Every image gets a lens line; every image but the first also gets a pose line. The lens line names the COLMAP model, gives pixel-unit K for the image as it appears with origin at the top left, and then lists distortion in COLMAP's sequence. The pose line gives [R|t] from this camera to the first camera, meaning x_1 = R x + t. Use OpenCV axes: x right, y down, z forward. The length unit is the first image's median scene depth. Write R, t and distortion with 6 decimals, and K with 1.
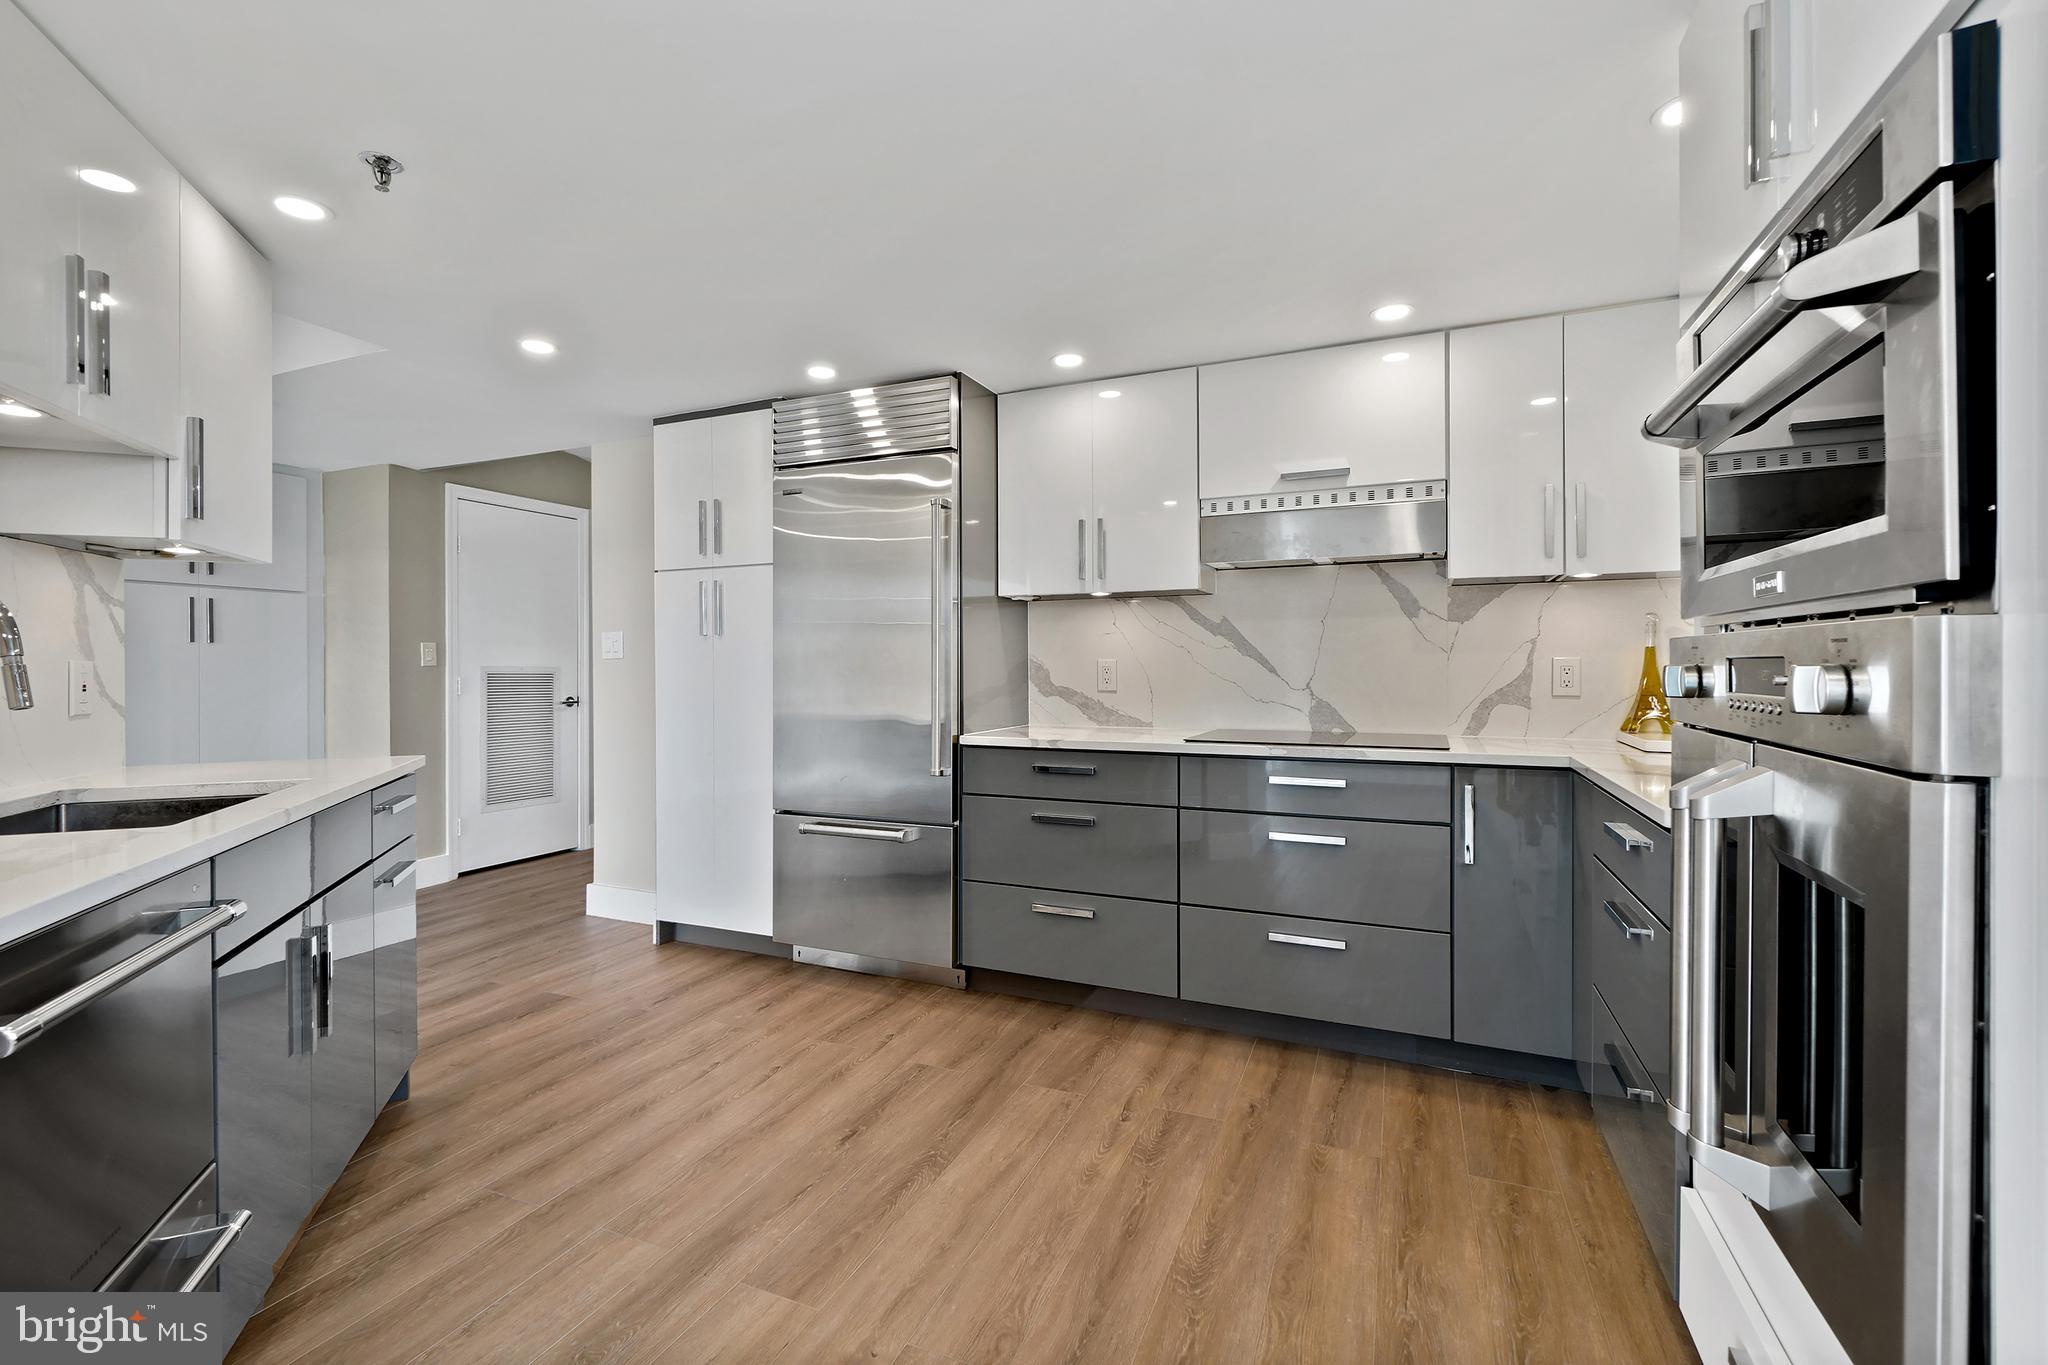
lens RADIAL K [[898.8, 0, 1017.4], [0, 898.8, 677.7], [0, 0, 1]] dist [0.002797, 0.000094]
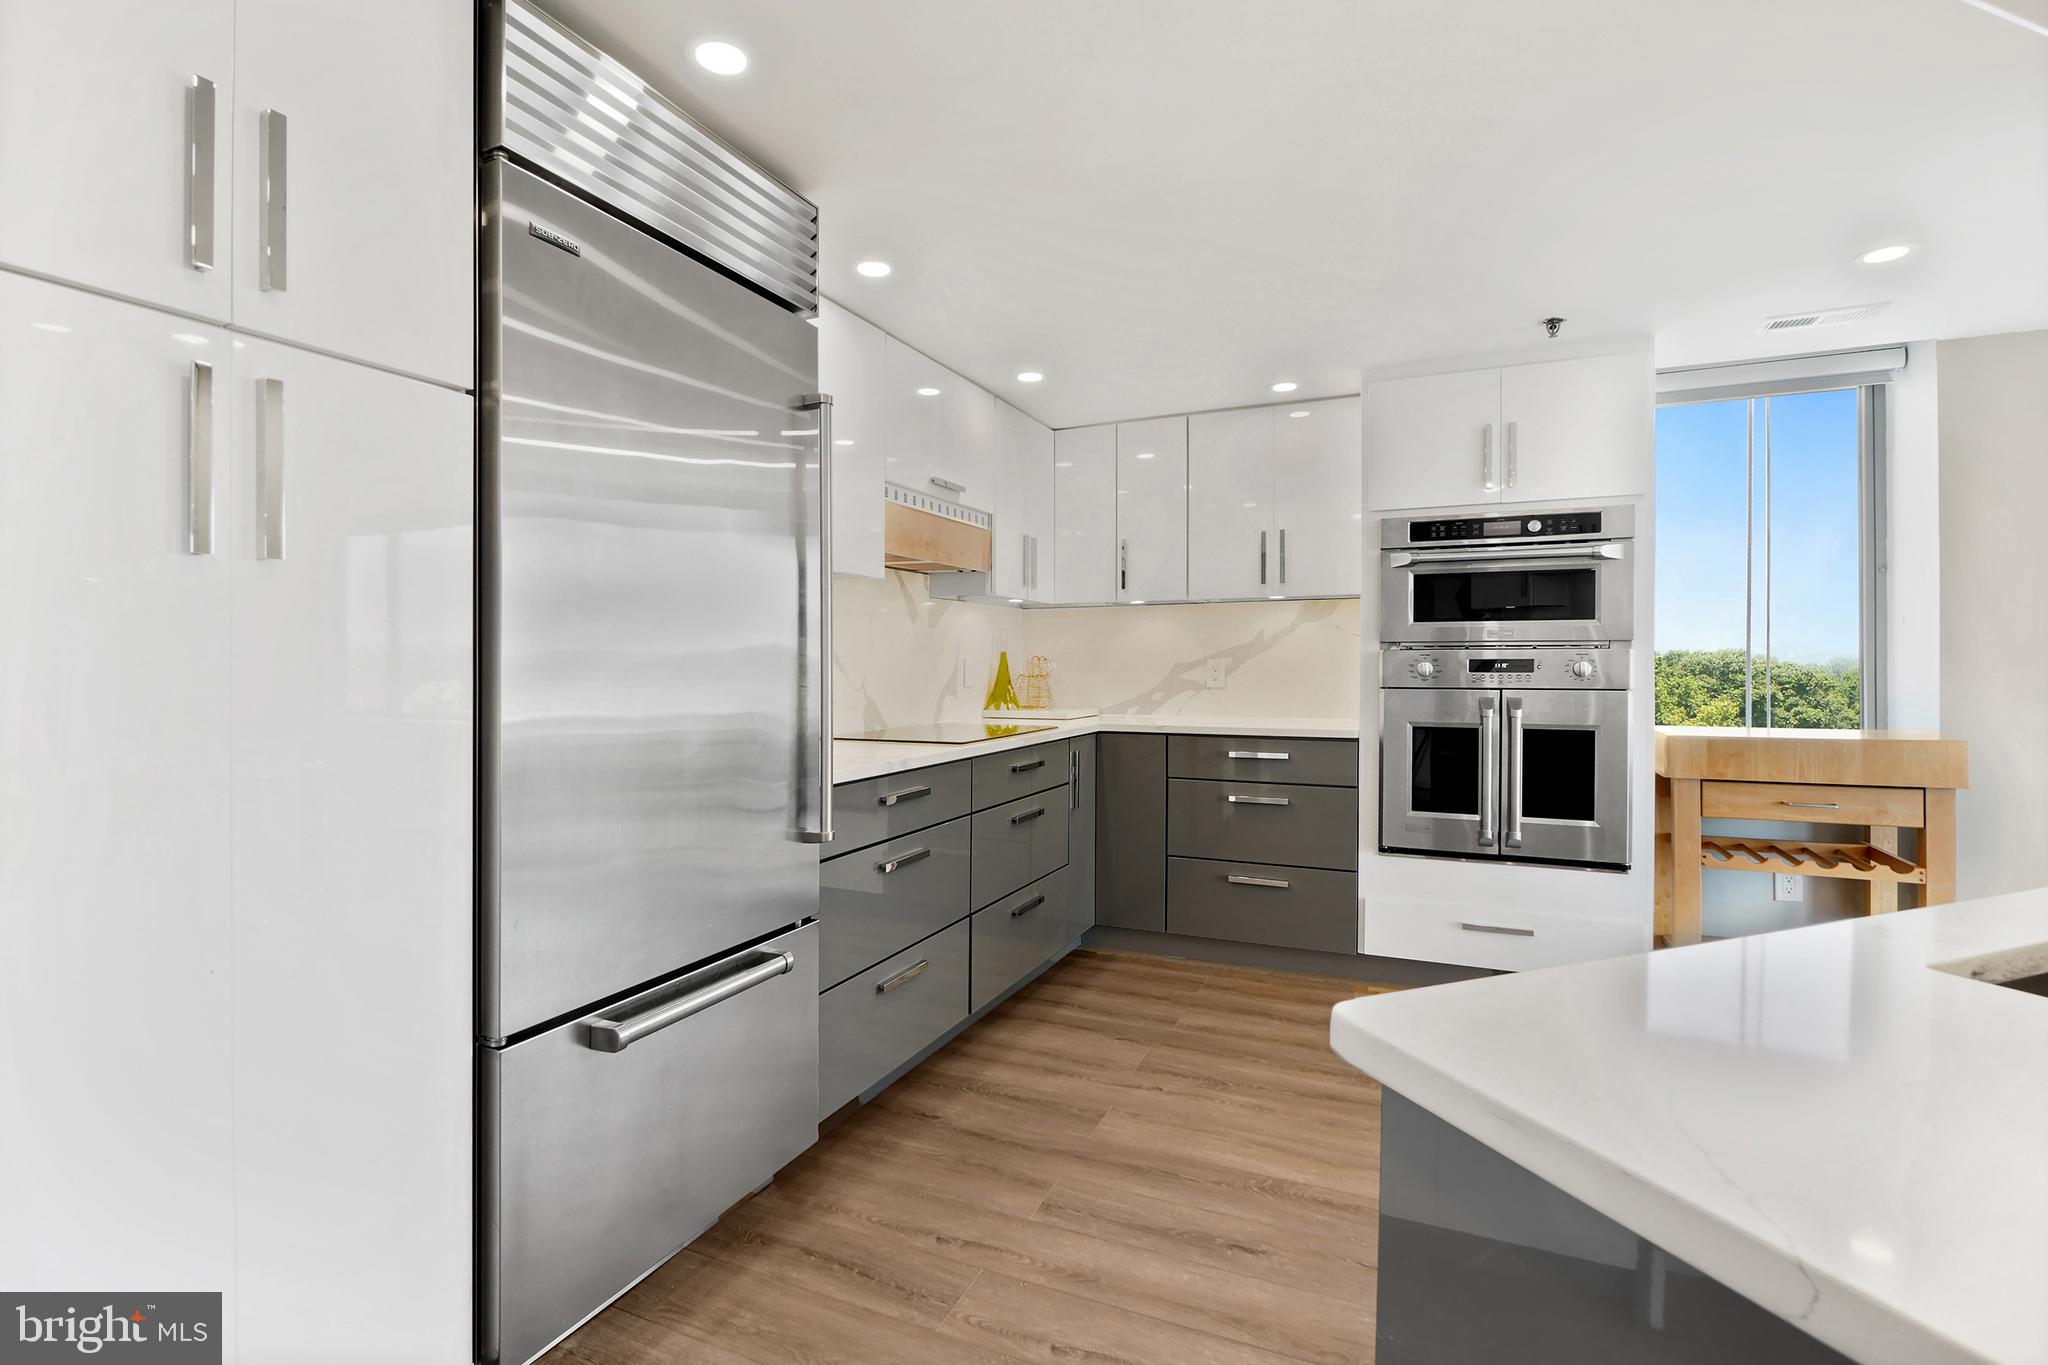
lens RADIAL K [[918.6, 0, 1024.9], [0, 918.6, 669.5], [0, 0, 1]] dist [-0.024051, -0.000124]
pose [[0.014116, -0.005907, 0.999883, -0.892267], [0.008642, 0.999946, 0.005785, -0.015613], [-0.999863, 0.008559, 0.014167, 1.048676]]
